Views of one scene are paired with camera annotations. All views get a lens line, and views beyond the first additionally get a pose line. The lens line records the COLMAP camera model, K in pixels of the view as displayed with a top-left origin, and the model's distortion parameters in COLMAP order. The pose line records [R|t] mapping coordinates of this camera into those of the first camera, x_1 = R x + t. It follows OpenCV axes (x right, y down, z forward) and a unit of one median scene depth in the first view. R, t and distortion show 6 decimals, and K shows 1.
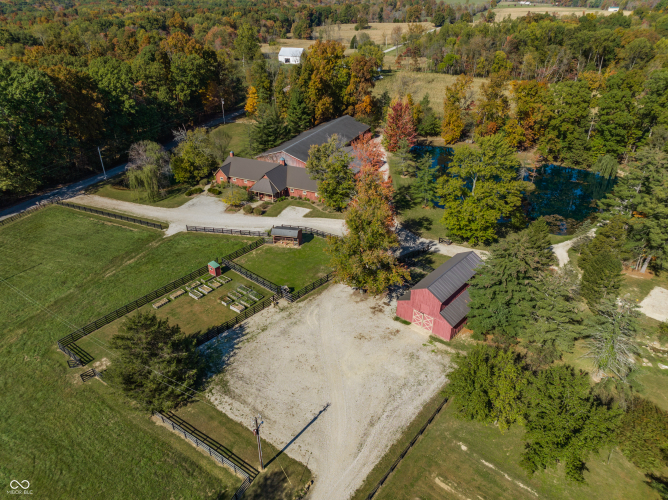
lens RADIAL K [[472.8, 0, 334.0], [0, 472.8, 250.0], [0, 0, 1]] dist [-0.003343, -0.000388]
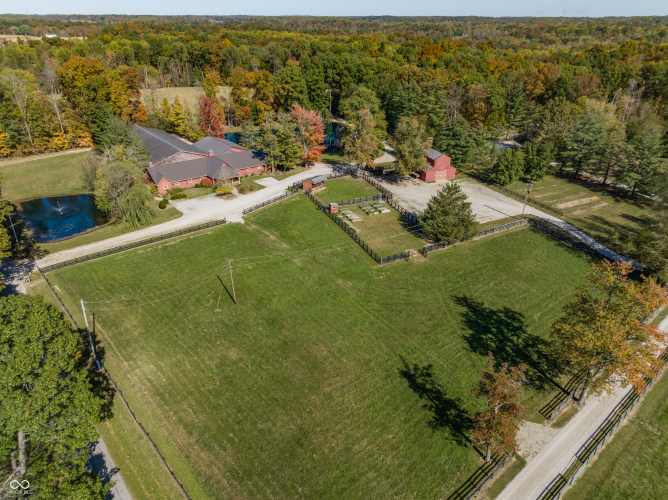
lens RADIAL K [[472.8, 0, 334.0], [0, 472.8, 250.0], [0, 0, 1]] dist [-0.003343, -0.000388]
pose [[0.448669, -0.385360, 0.806346, -1.069260], [0.427094, 0.885014, 0.185312, -0.077474], [-0.785040, 0.261242, 0.561663, 0.234239]]
